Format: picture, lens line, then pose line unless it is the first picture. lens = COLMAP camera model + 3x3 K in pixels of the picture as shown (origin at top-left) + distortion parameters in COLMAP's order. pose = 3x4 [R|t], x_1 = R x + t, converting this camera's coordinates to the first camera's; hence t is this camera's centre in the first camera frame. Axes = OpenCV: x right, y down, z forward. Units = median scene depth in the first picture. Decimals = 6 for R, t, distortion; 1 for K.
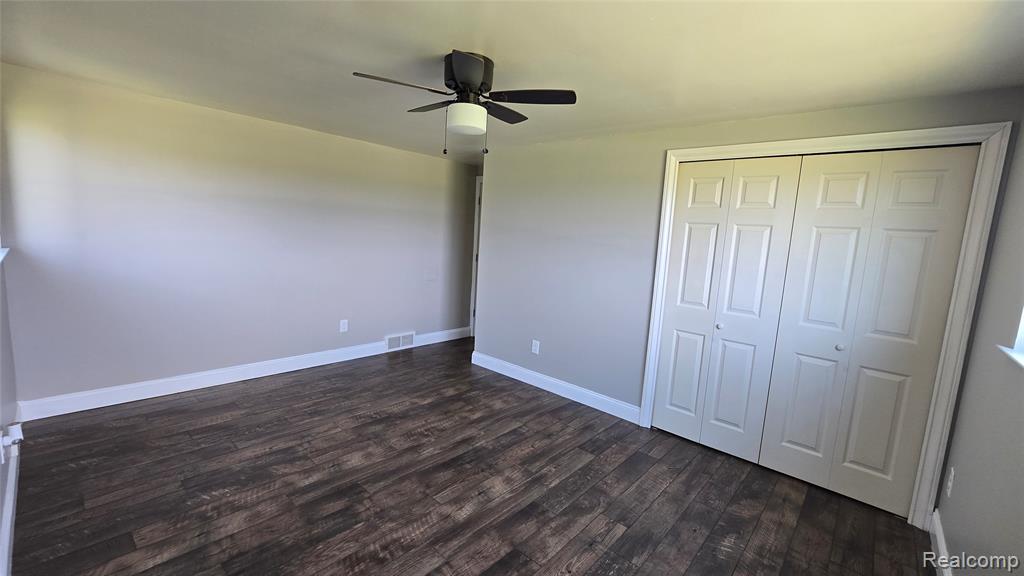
lens RADIAL K [[419.2, 0, 514.9], [0, 419.2, 284.8], [0, 0, 1]] dist [-0.002993, 0.000092]
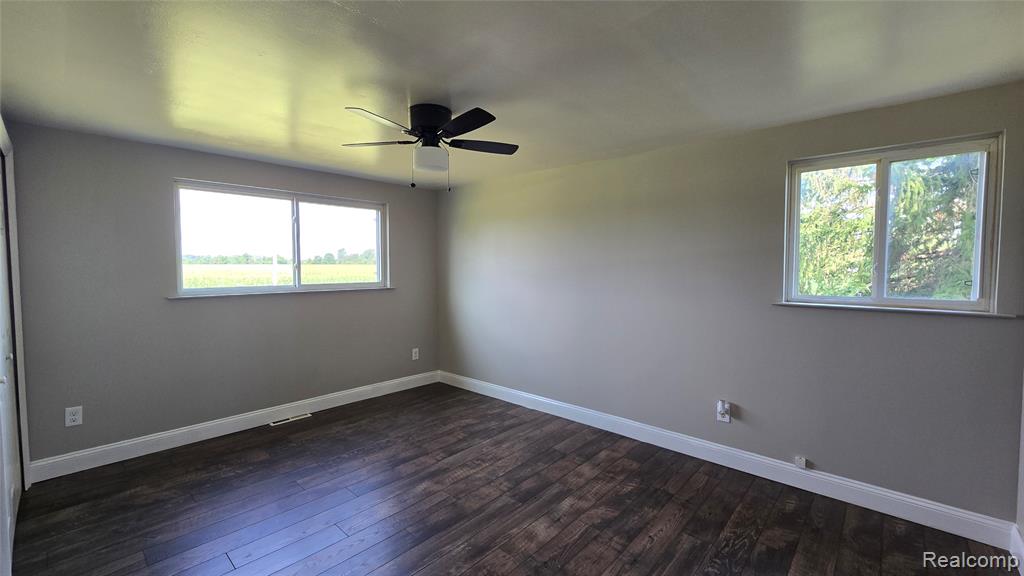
lens RADIAL K [[419.2, 0, 514.9], [0, 419.2, 284.8], [0, 0, 1]] dist [-0.002993, 0.000092]
pose [[-0.997852, -0.065335, 0.004734, -0.323674], [-0.063510, 0.982616, 0.174446, -0.240528], [-0.016050, 0.173771, -0.984655, 1.907083]]
